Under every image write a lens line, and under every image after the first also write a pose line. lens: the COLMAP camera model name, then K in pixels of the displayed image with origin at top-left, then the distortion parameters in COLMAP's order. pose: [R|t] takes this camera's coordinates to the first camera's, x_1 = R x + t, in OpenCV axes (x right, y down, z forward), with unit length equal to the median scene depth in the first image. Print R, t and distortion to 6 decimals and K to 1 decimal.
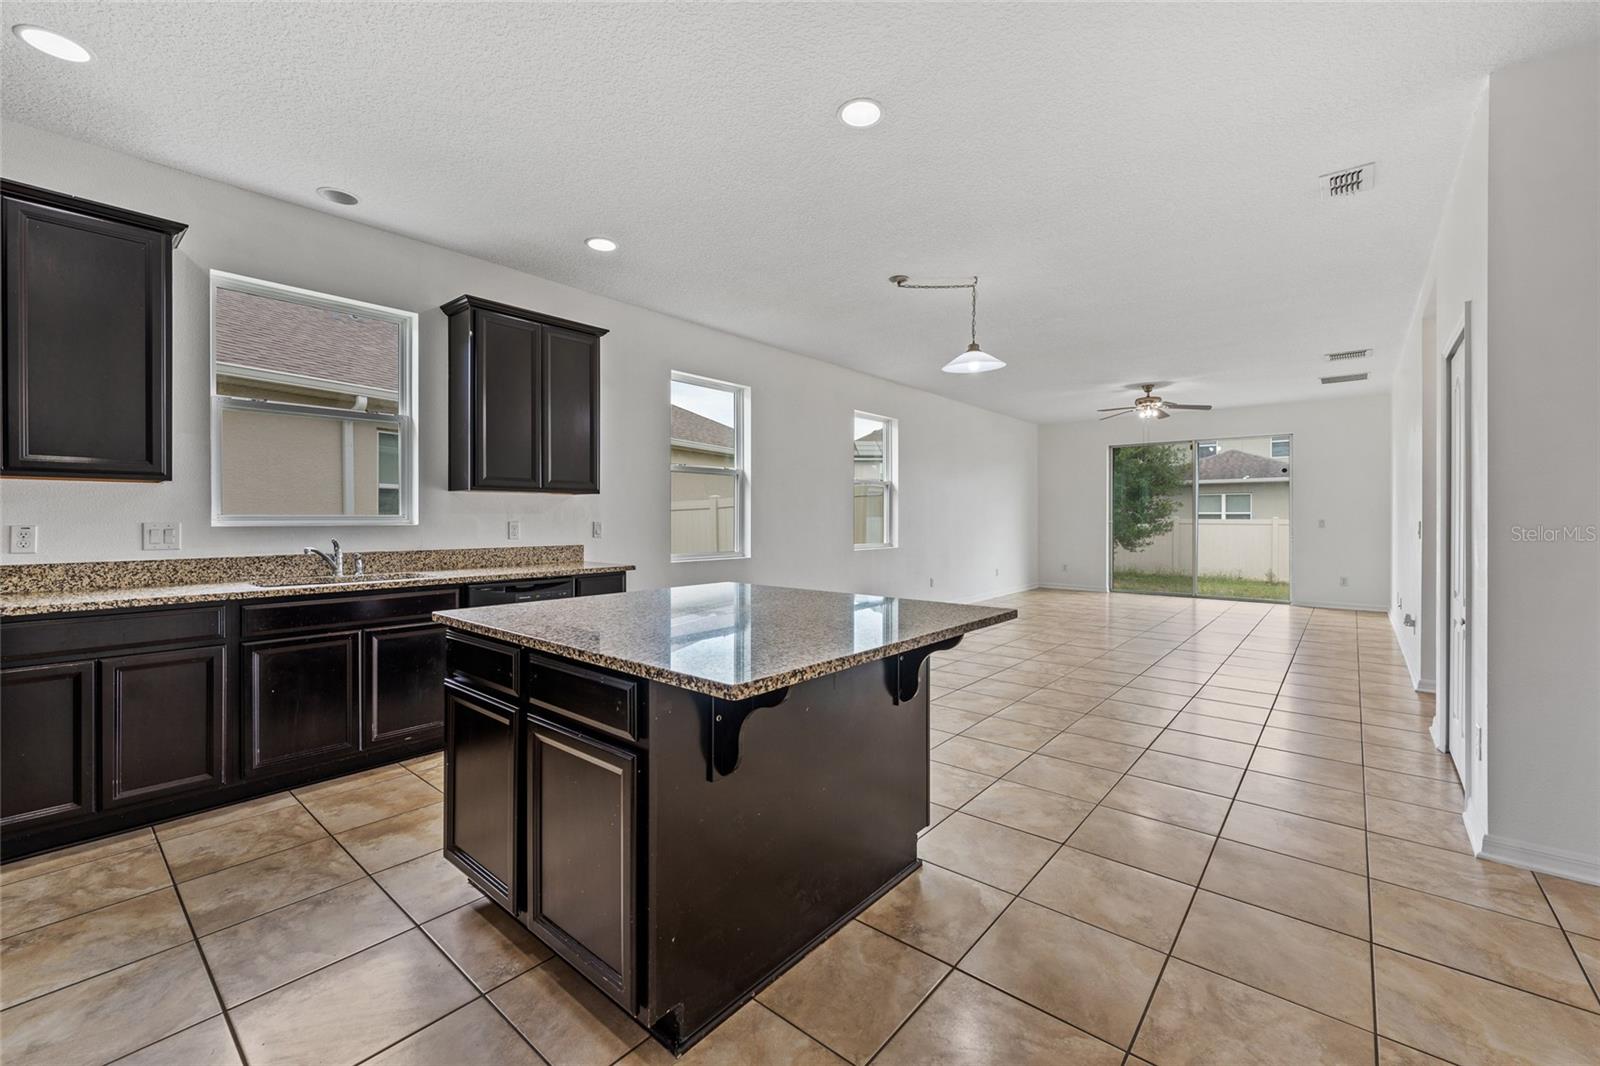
lens RADIAL K [[652.2, 0, 804.9], [0, 652.2, 517.4], [0, 0, 1]] dist [0.000469, -0.000158]
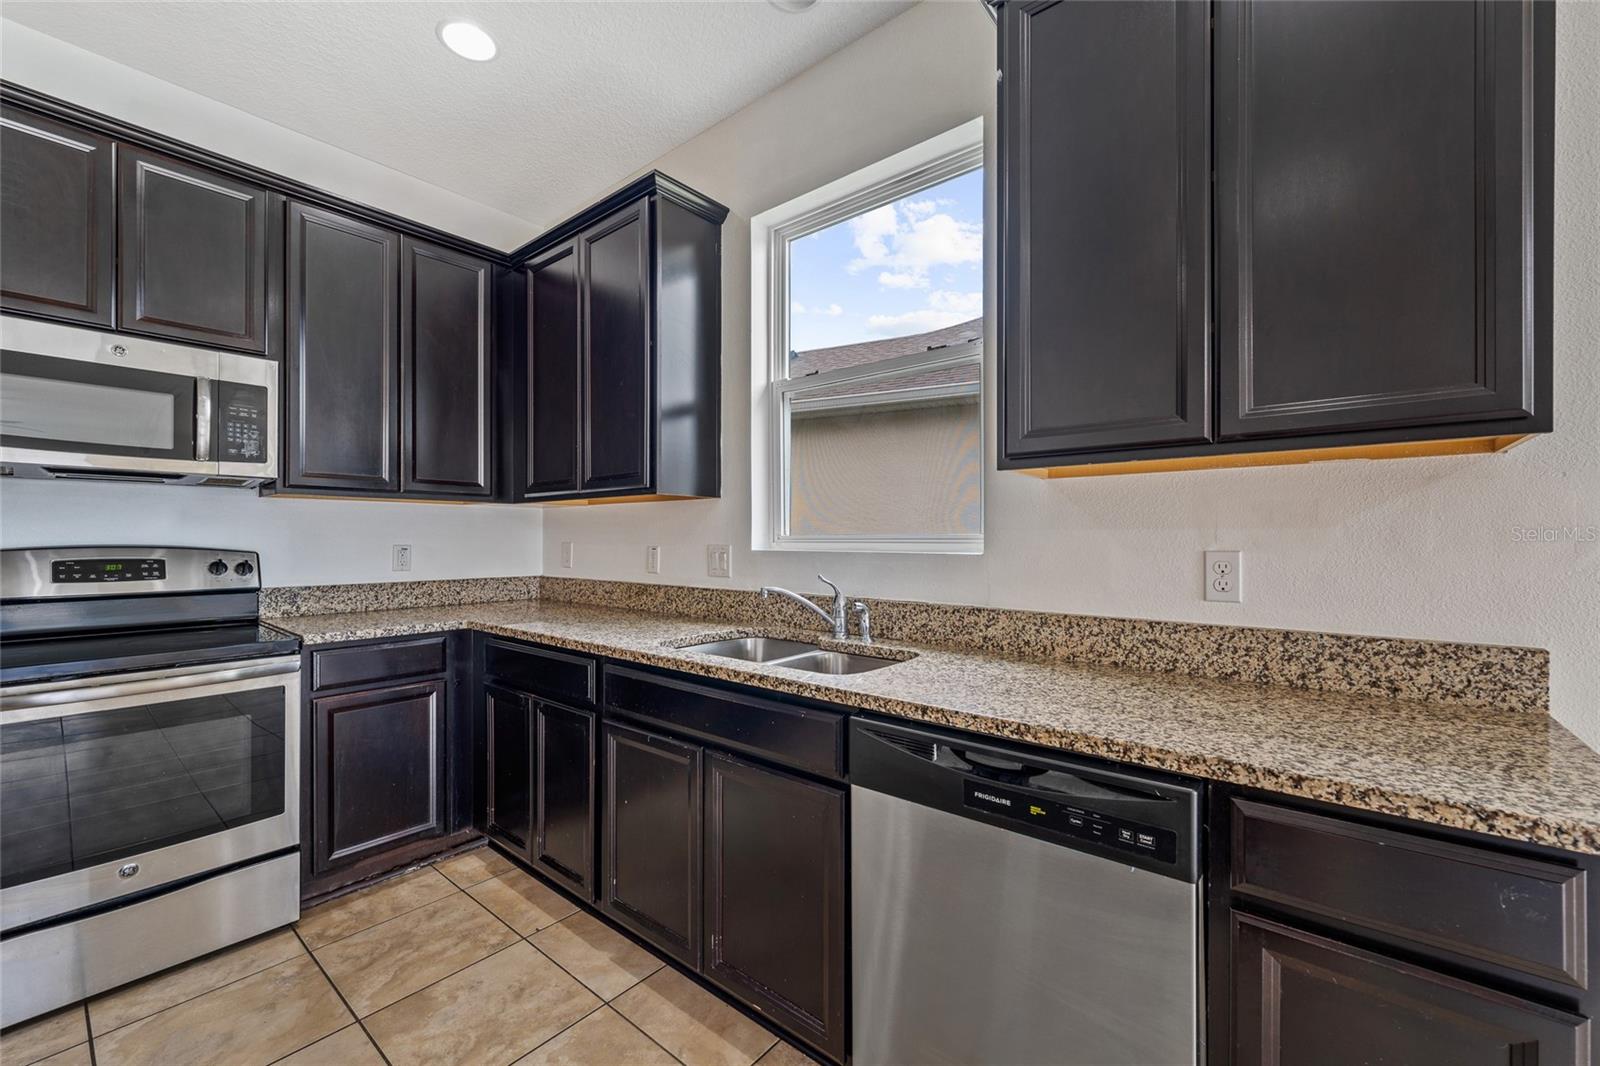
lens RADIAL K [[643.9, 0, 804.1], [0, 643.9, 538.1], [0, 0, 1]] dist [0.000351, -0.000371]
pose [[0.012573, -0.000664, -0.999921, -0.136852], [-0.000831, 0.999999, -0.000674, 0.000226], [0.999921, 0.000839, 0.012572, 0.992097]]
